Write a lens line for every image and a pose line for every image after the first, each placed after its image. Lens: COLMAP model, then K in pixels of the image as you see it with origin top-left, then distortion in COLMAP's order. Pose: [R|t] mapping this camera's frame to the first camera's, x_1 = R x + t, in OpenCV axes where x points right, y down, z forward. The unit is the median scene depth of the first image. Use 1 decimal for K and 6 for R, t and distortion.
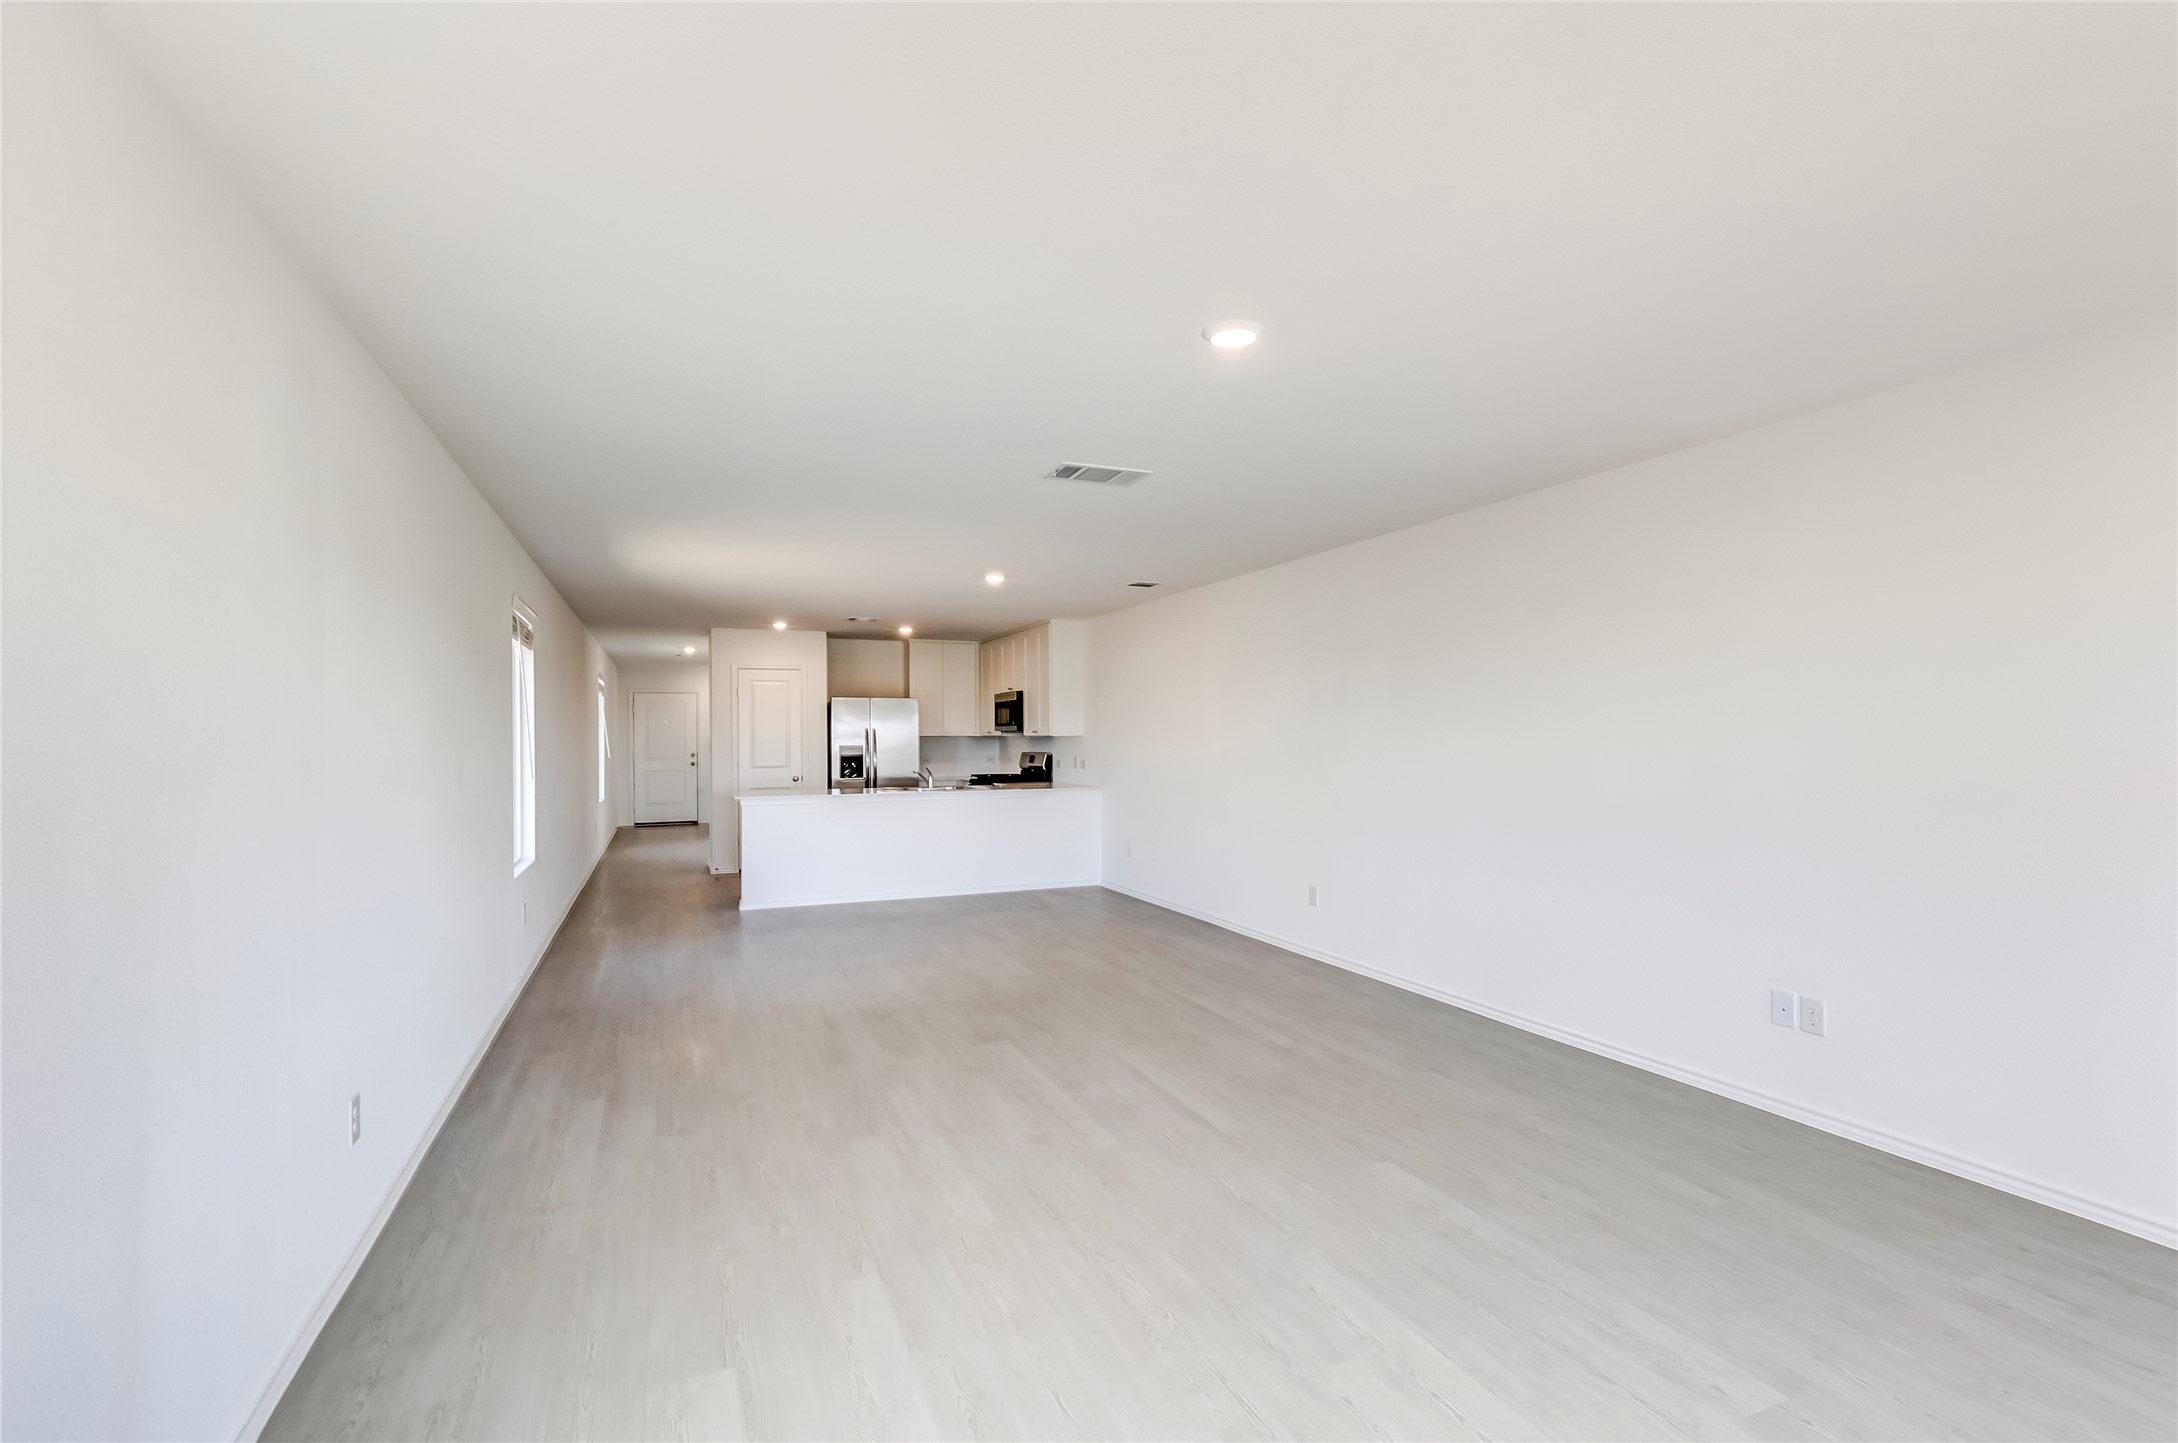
lens RADIAL K [[989.0, 0, 1095.1], [0, 989.0, 731.6], [0, 0, 1]] dist [0.007243, -0.002217]
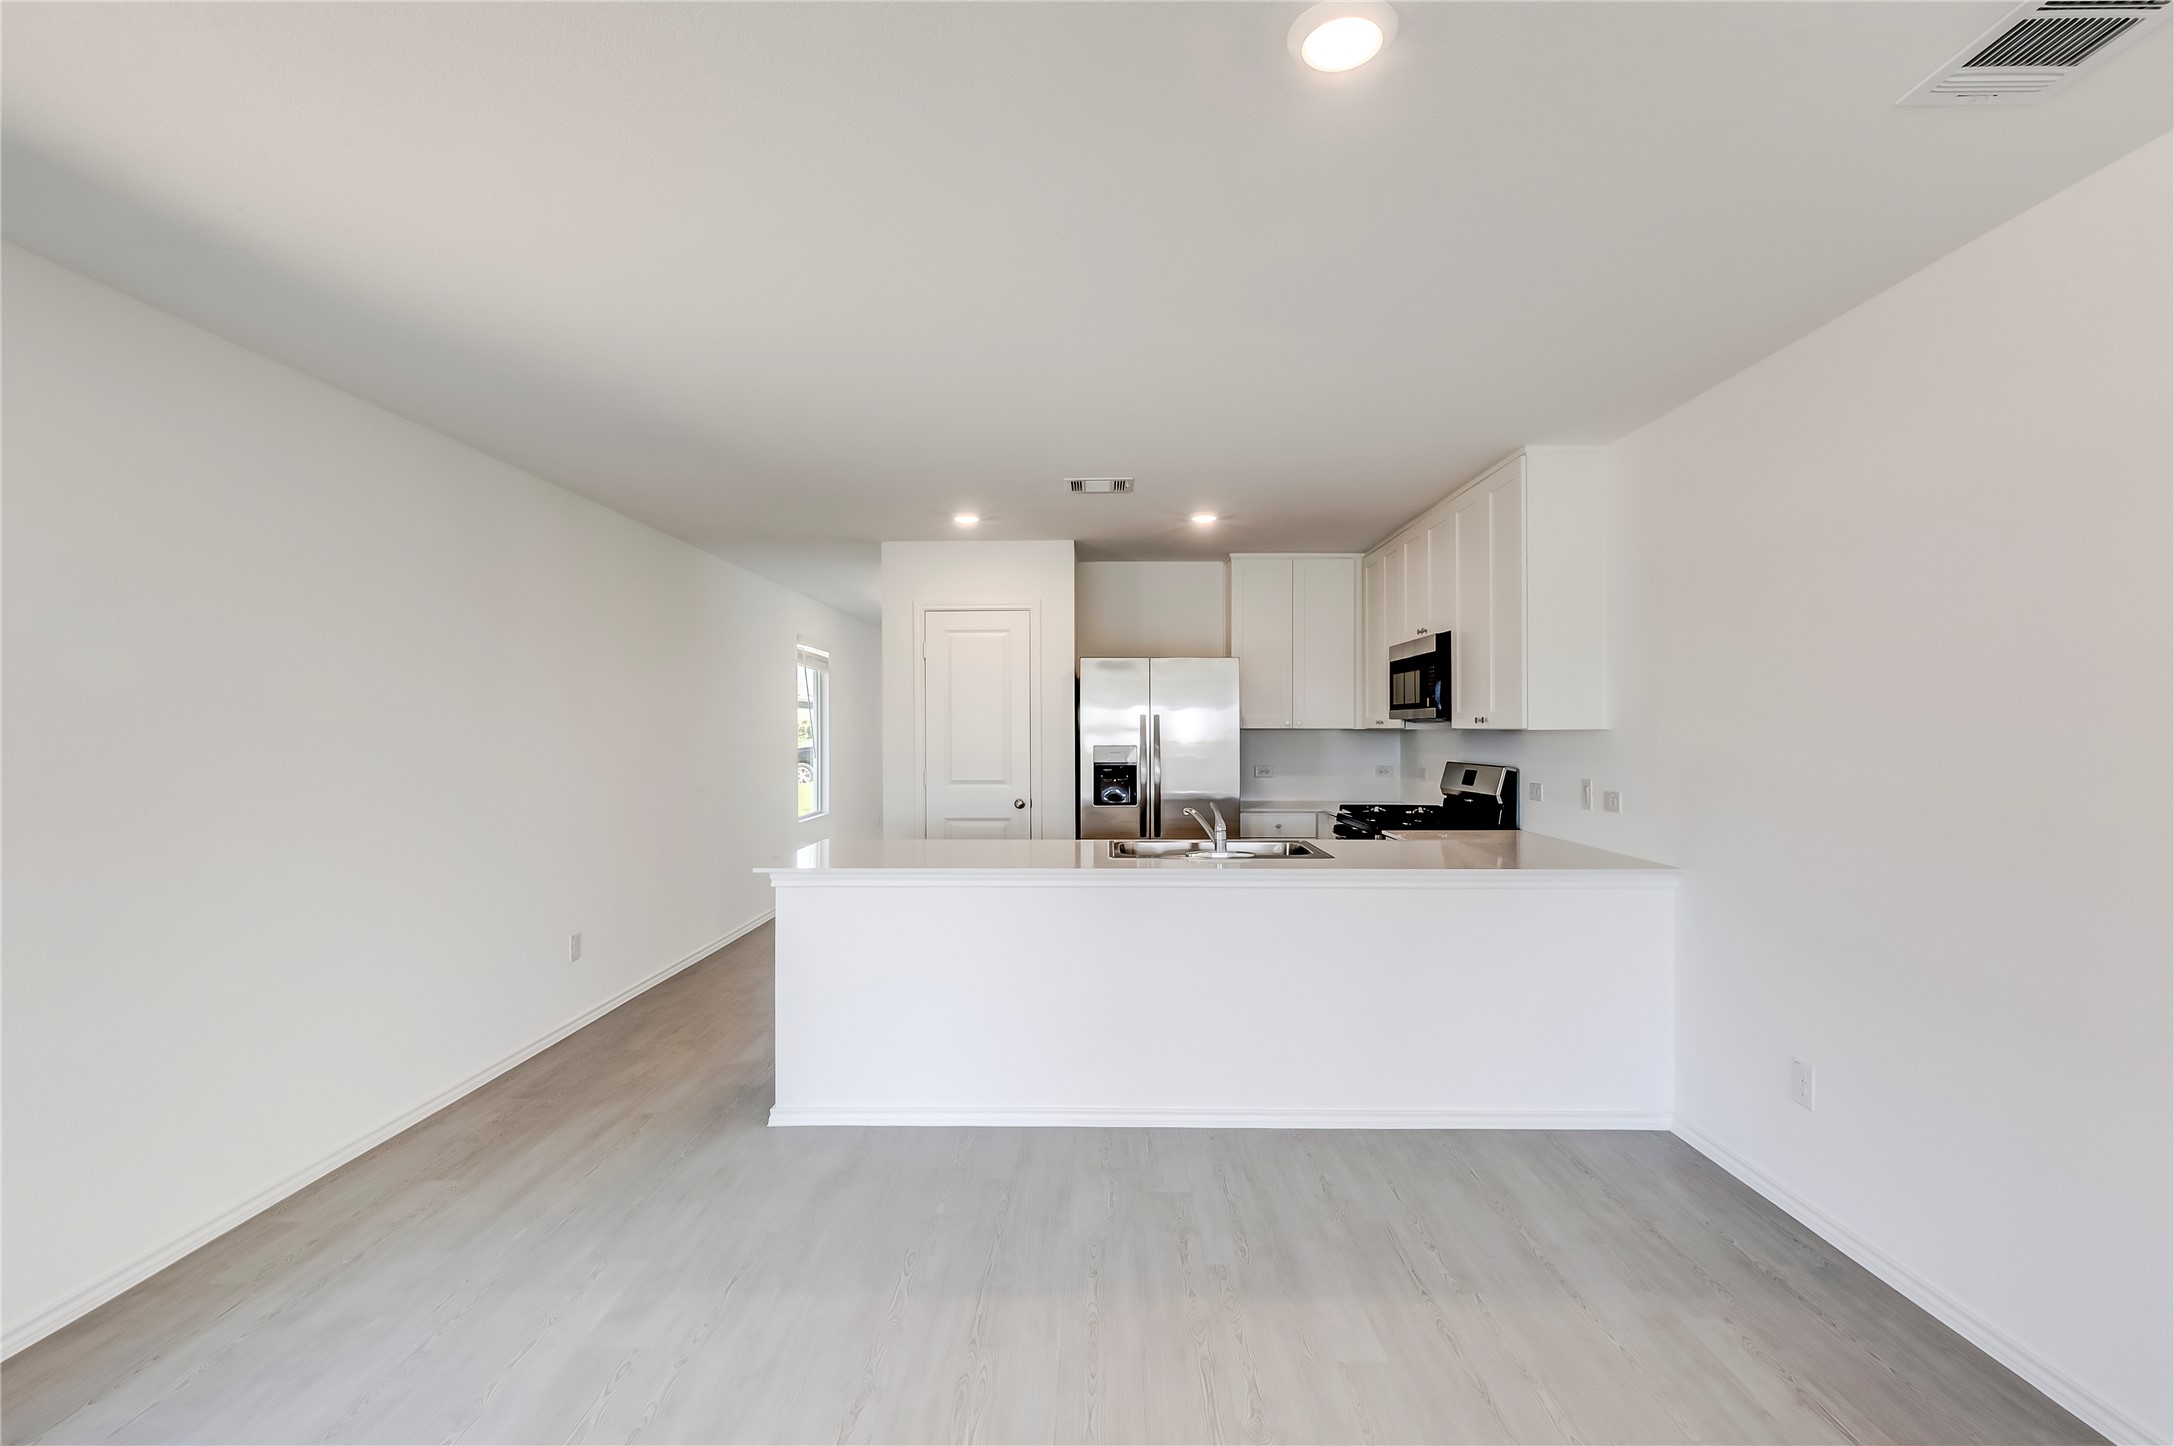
lens RADIAL K [[987.2, 0, 1072.2], [0, 987.2, 729.2], [0, 0, 1]] dist [0.007243, -0.002217]
pose [[0.909306, 0.005709, -0.416090, -0.040125], [-0.003207, 0.999972, 0.006712, 0.002002], [0.416116, -0.004769, 0.909299, 0.492469]]
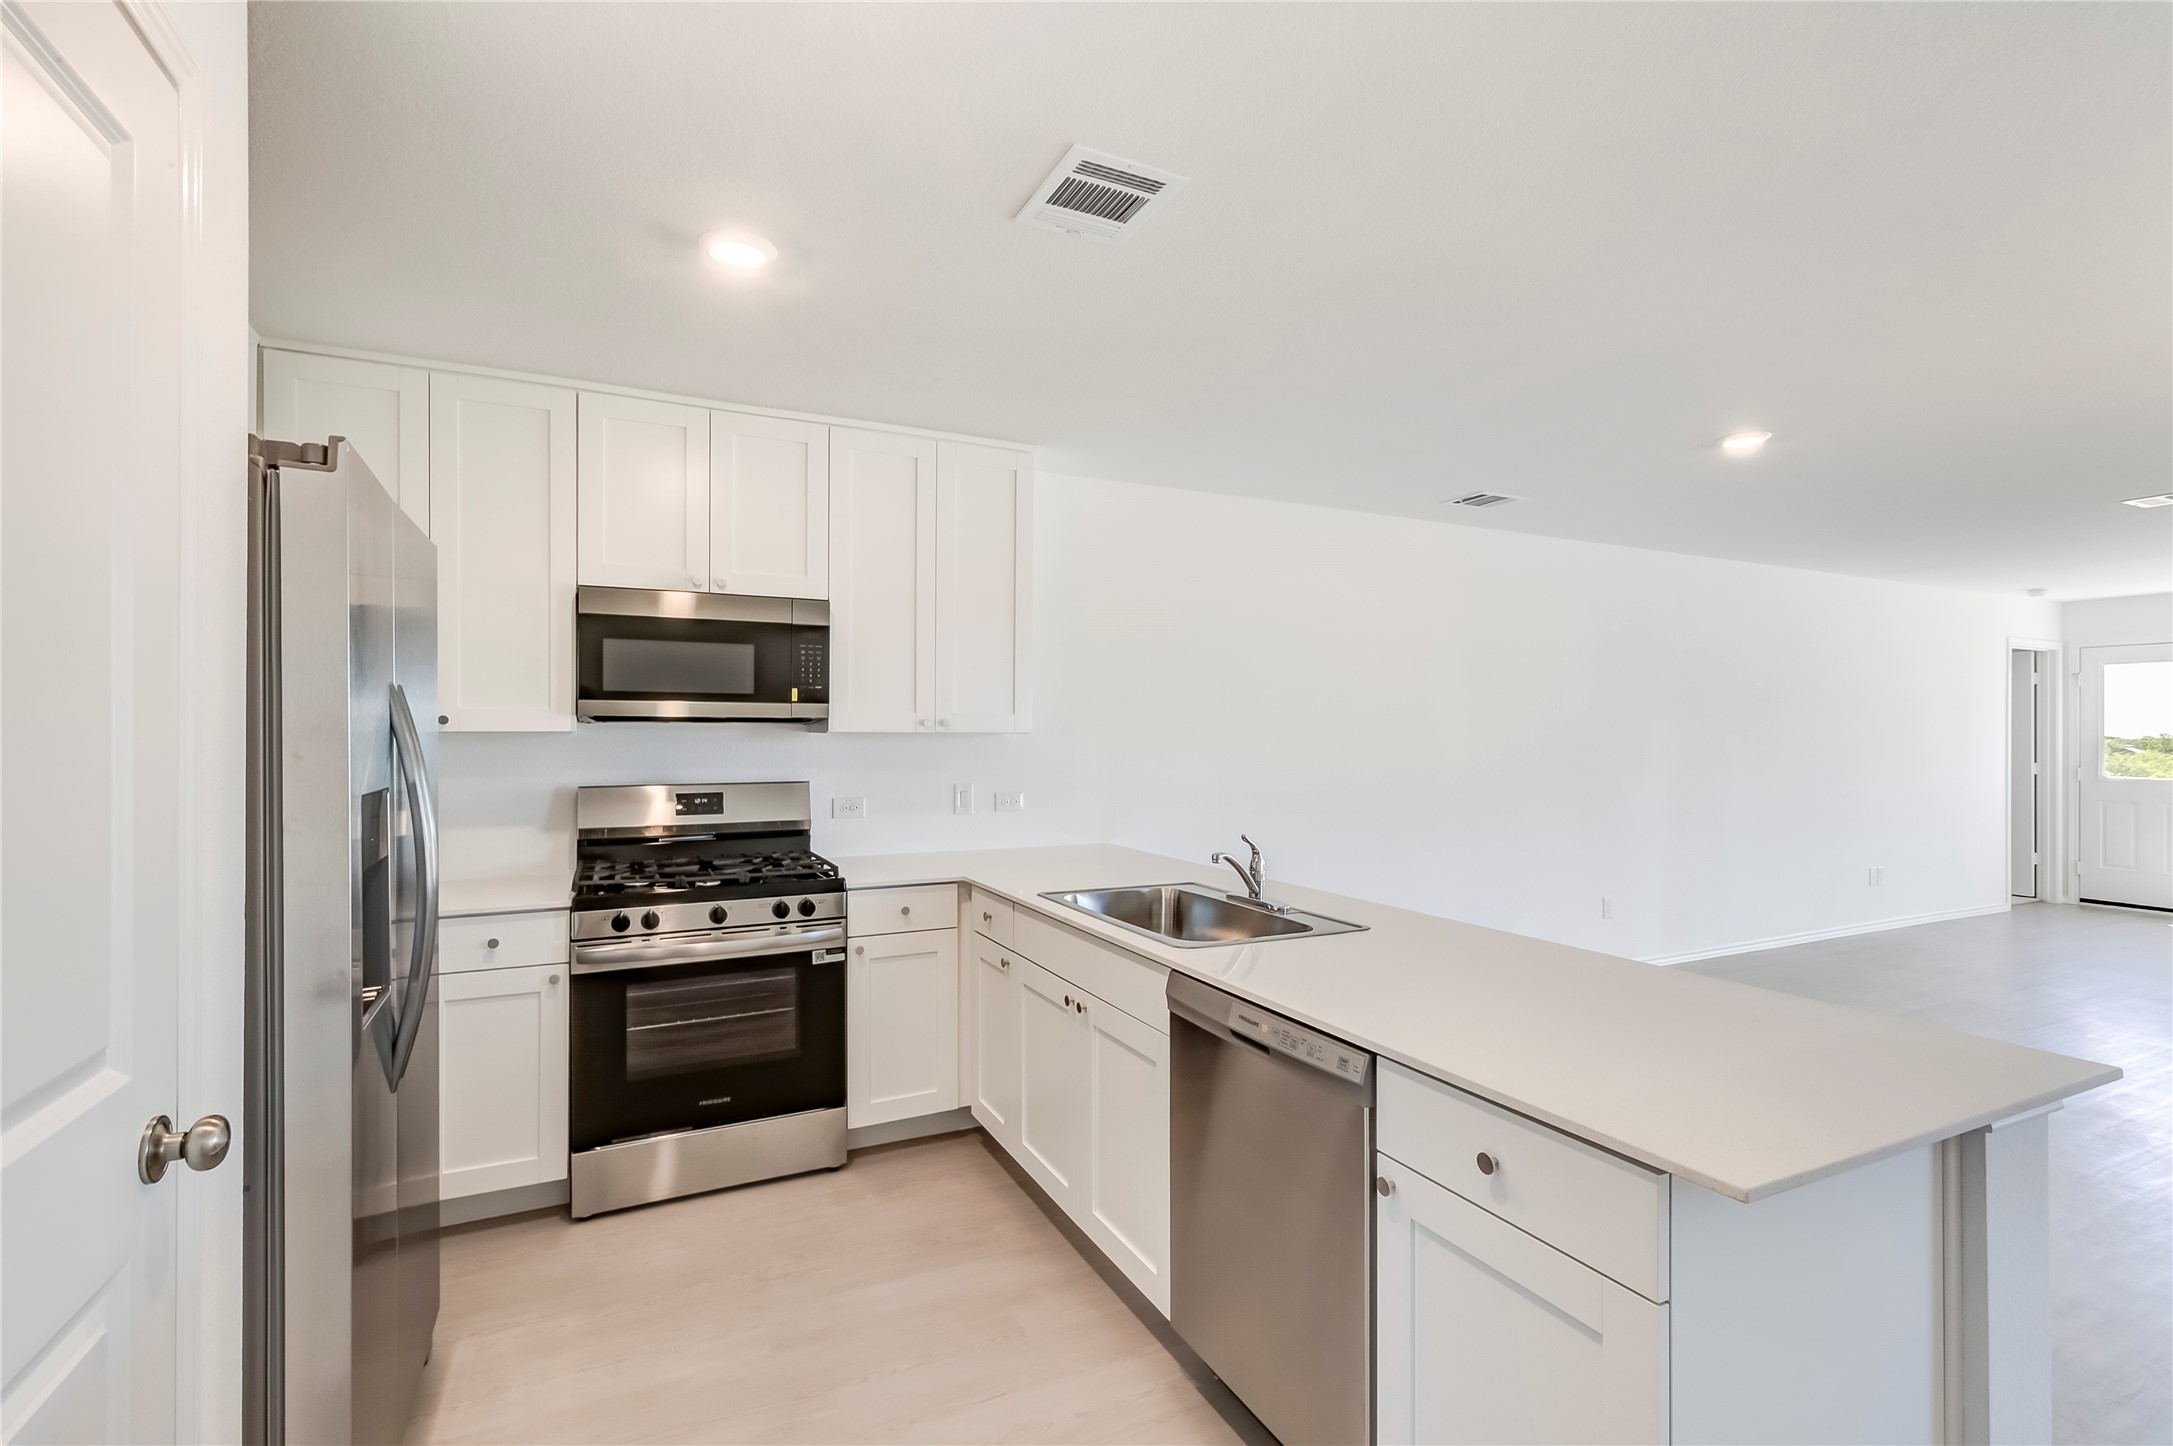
lens RADIAL K [[986.8, 0, 1081.8], [0, 986.8, 730.5], [0, 0, 1]] dist [0.007243, -0.002217]
pose [[-0.048013, 0.006243, 0.998827, -0.401609], [-0.008269, 0.999944, -0.006647, 0.004877], [-0.998813, -0.008578, -0.047958, 0.898498]]
